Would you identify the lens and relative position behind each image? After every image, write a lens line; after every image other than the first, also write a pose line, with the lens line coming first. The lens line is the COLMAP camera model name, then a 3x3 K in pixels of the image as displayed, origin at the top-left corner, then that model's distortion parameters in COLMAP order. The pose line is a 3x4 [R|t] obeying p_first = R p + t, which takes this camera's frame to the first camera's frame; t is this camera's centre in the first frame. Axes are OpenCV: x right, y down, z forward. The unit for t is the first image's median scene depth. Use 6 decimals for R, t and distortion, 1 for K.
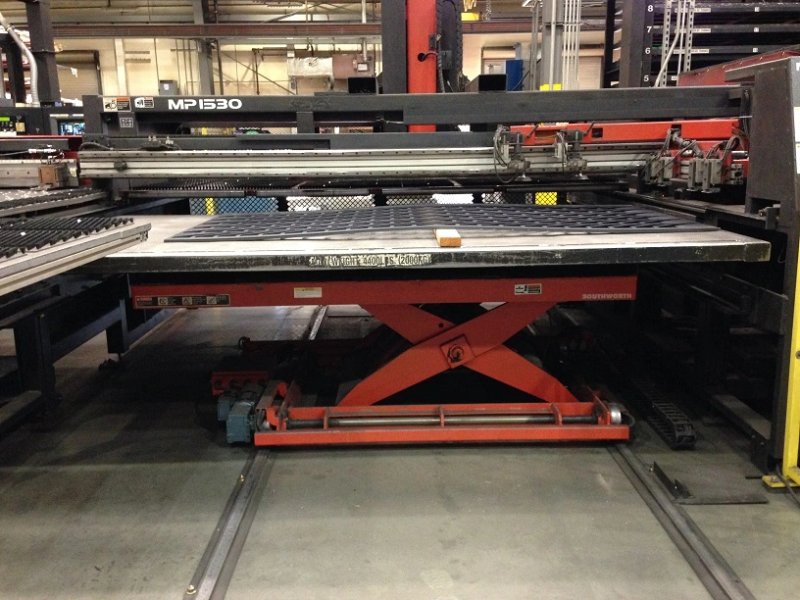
lens RADIAL K [[727.0, 0, 400.0], [0, 727.0, 300.0], [0, 0, 1]] dist [0.157445, -0.240461]
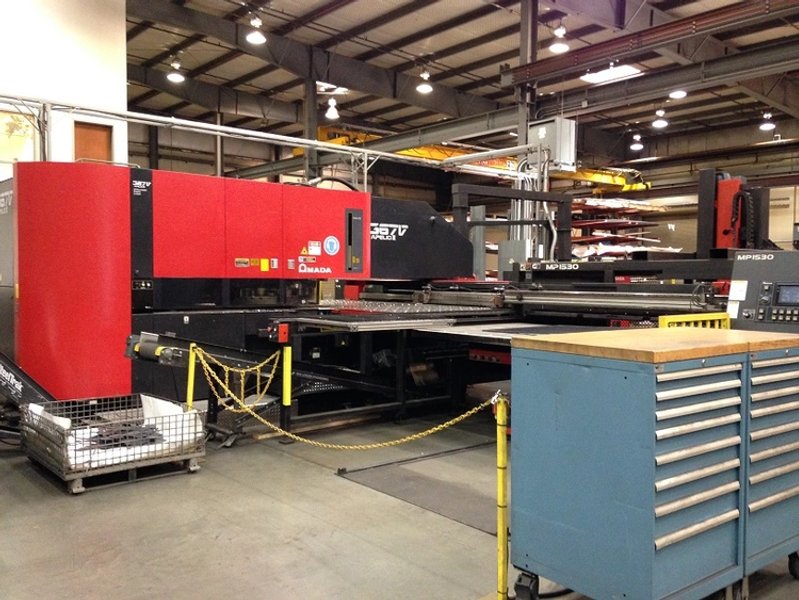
lens RADIAL K [[726.1, 0, 399.5], [0, 726.1, 300.0], [0, 0, 1]] dist [0.157445, -0.240461]
pose [[0.634182, 0.043263, -0.771973, 0.146647], [-0.178358, 0.979691, -0.091618, 0.009109], [0.752331, 0.195790, 0.629018, -0.071560]]
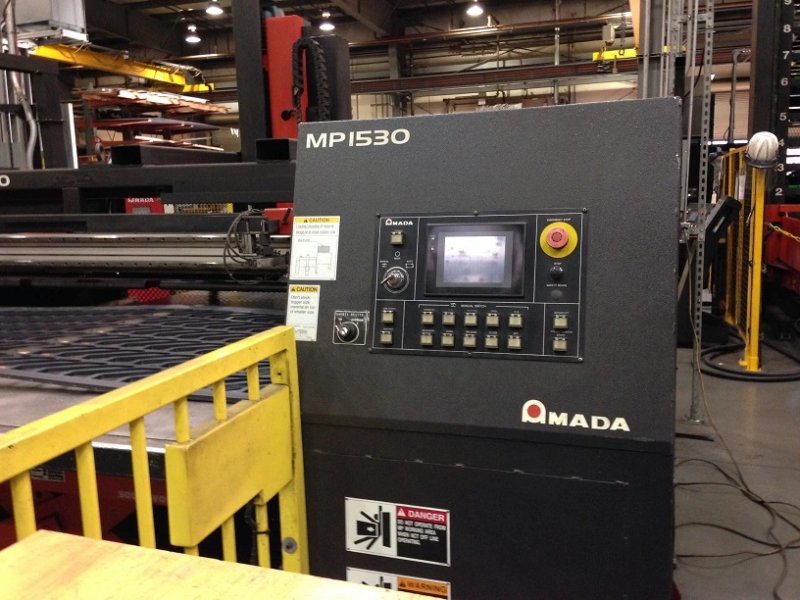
lens RADIAL K [[727.0, 0, 400.0], [0, 727.0, 300.0], [0, 0, 1]] dist [0.157445, -0.240461]
pose [[0.944233, 0.039460, -0.326904, 0.082670], [-0.057335, 0.997330, -0.045221, -0.018815], [0.324247, 0.061442, 0.943975, 0.055805]]
